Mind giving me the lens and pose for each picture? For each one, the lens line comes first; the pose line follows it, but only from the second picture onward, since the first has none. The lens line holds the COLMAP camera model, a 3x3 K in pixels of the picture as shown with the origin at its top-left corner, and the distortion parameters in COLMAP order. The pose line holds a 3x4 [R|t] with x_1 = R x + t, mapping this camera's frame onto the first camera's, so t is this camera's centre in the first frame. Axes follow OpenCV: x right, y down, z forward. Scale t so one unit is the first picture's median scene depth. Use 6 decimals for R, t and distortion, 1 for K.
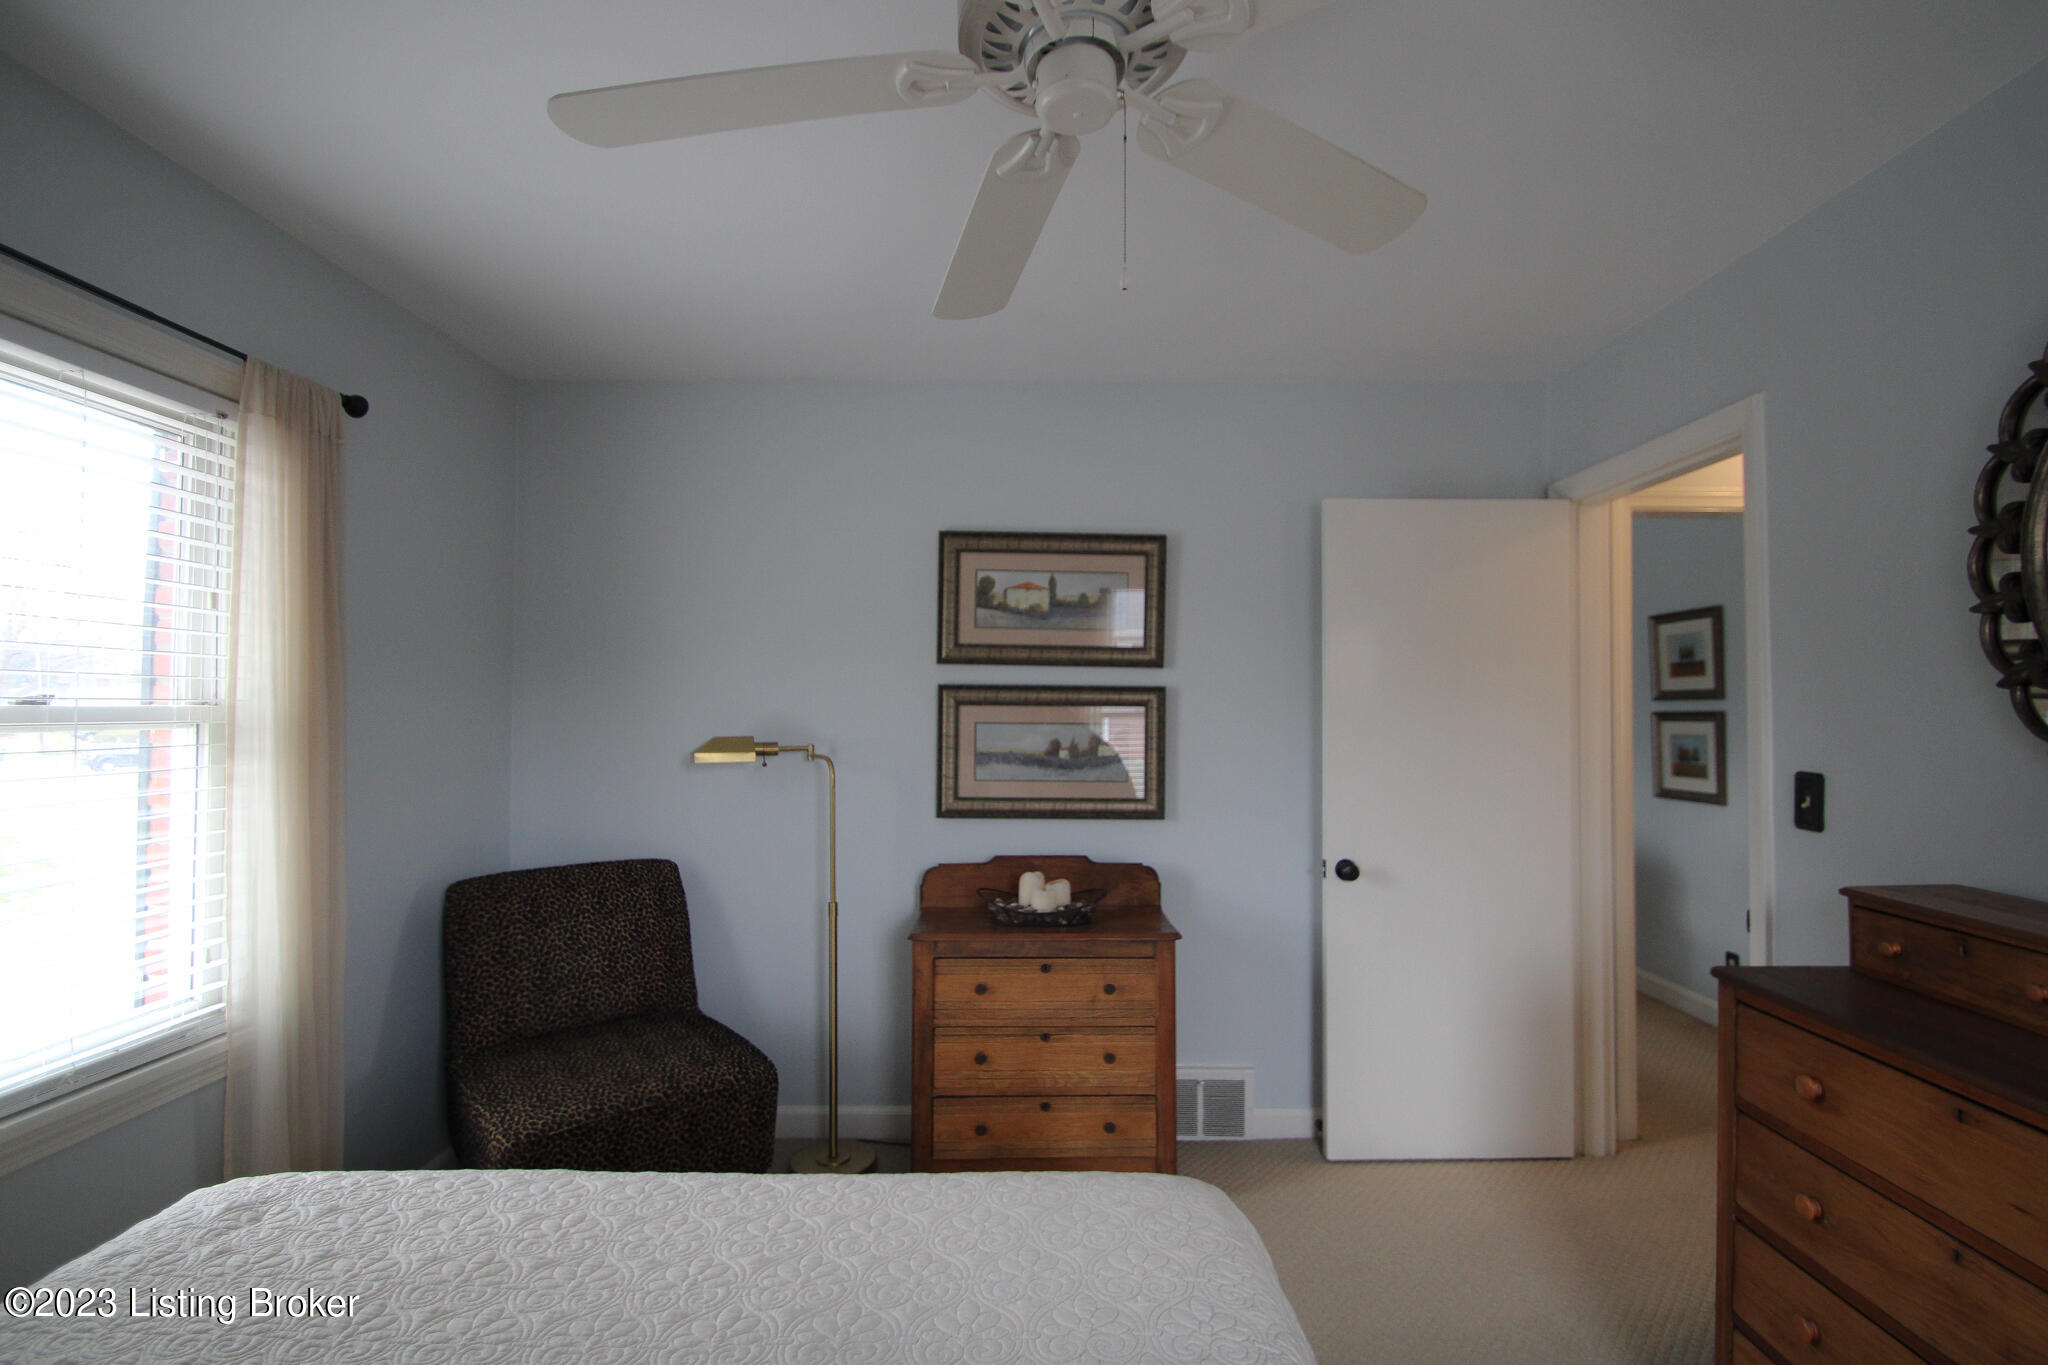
lens RADIAL K [[952.6, 0, 1021.4], [0, 952.6, 687.9], [0, 0, 1]] dist [0.006922, -0.003059]
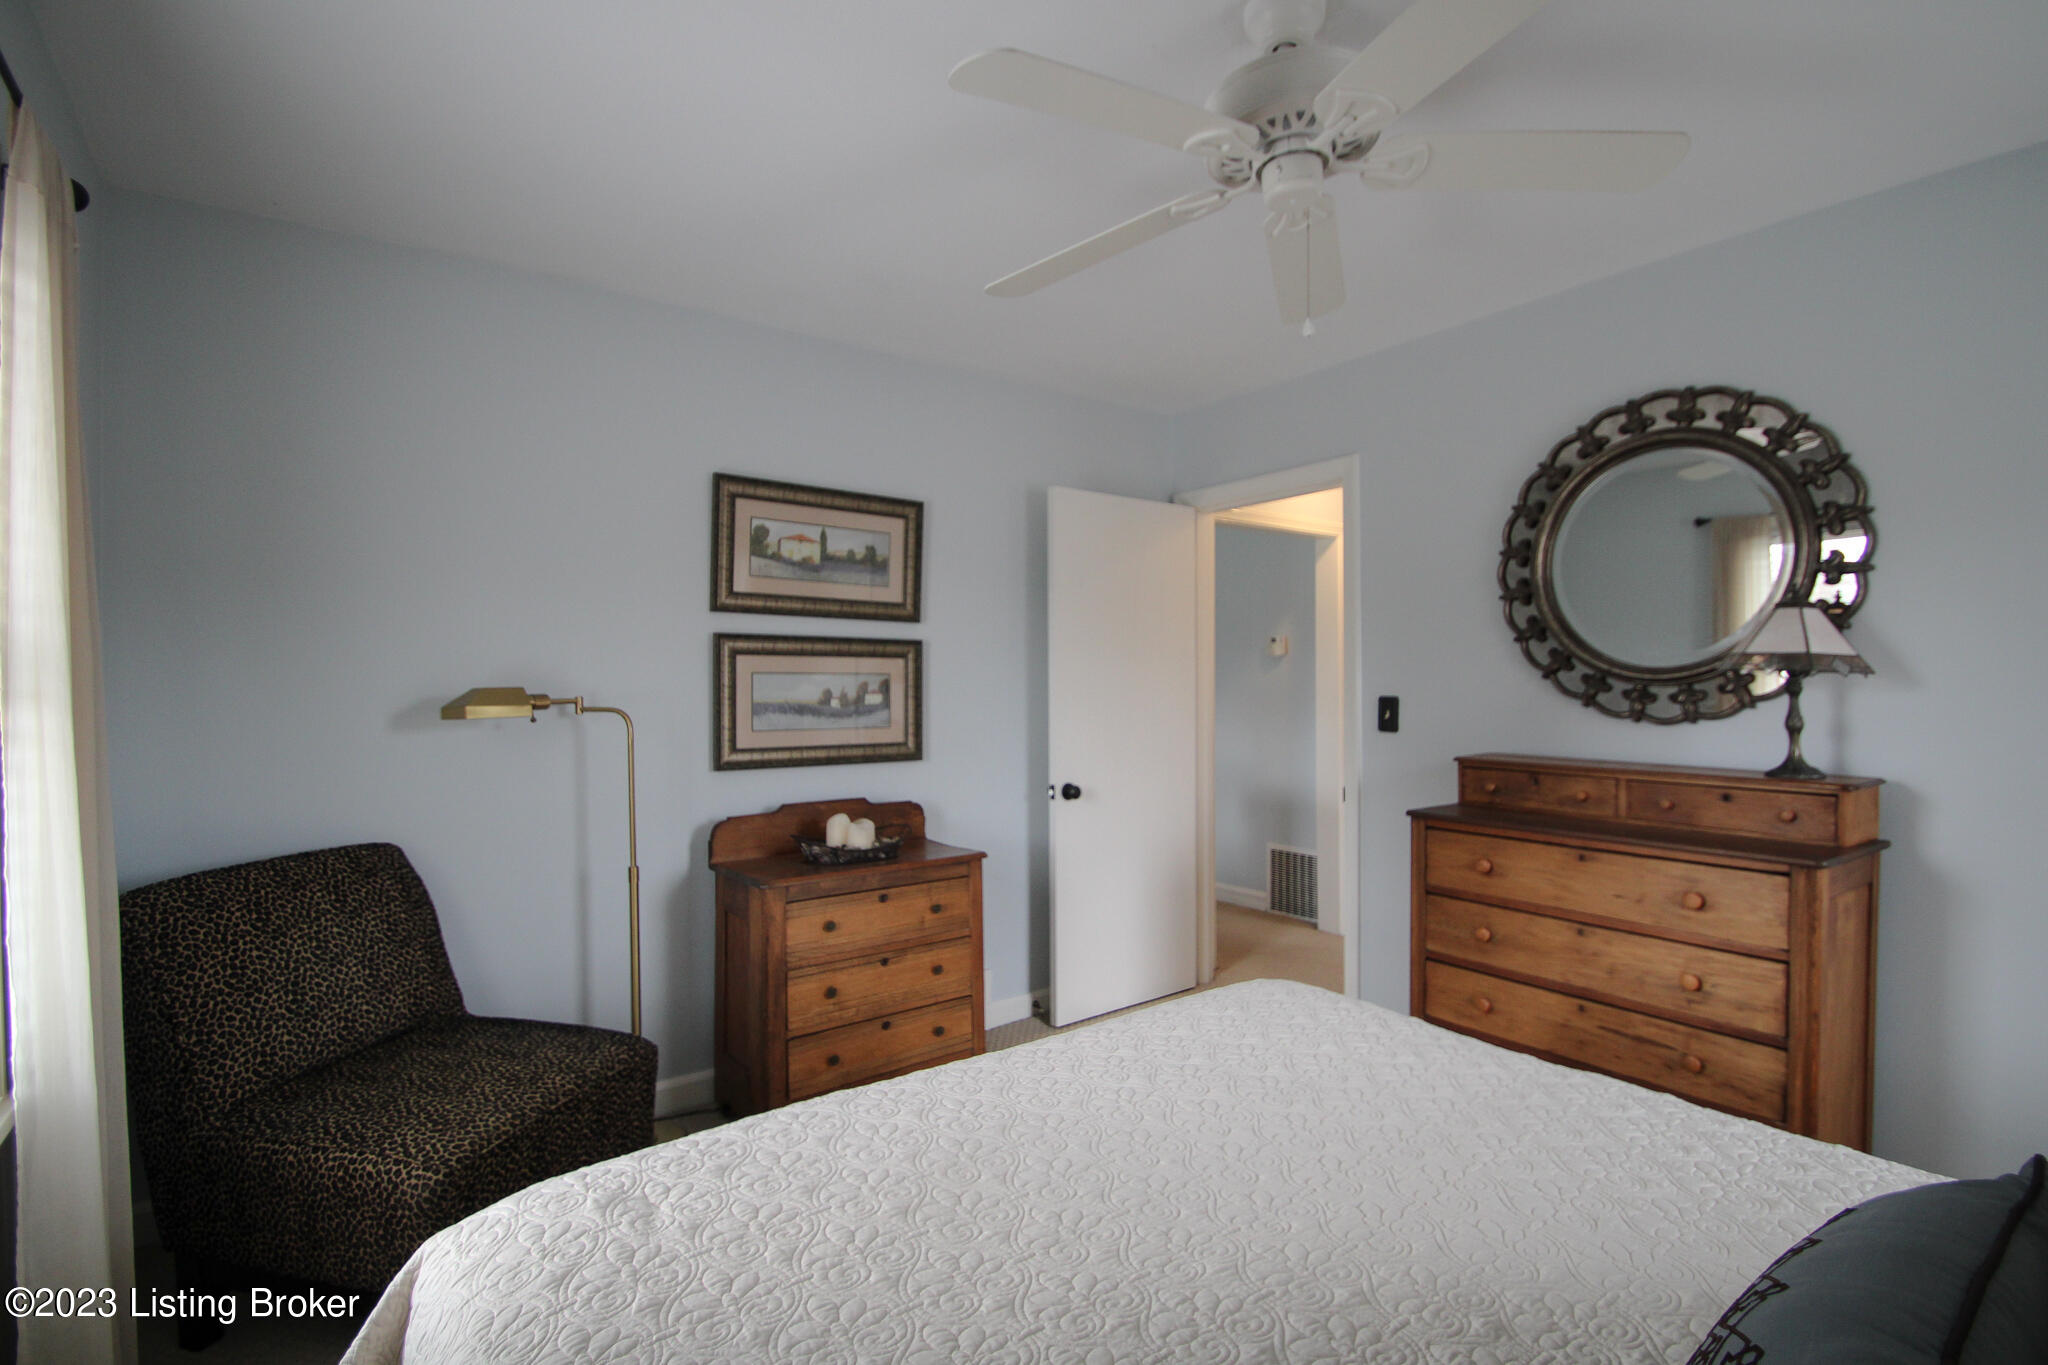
lens RADIAL K [[952.6, 0, 1013.1], [0, 952.6, 686.9], [0, 0, 1]] dist [0.006922, -0.003059]
pose [[0.813411, -0.008139, 0.581632, -0.431471], [-0.007232, 0.999683, 0.024104, 0.027188], [-0.581644, -0.023813, 0.813095, 0.045692]]
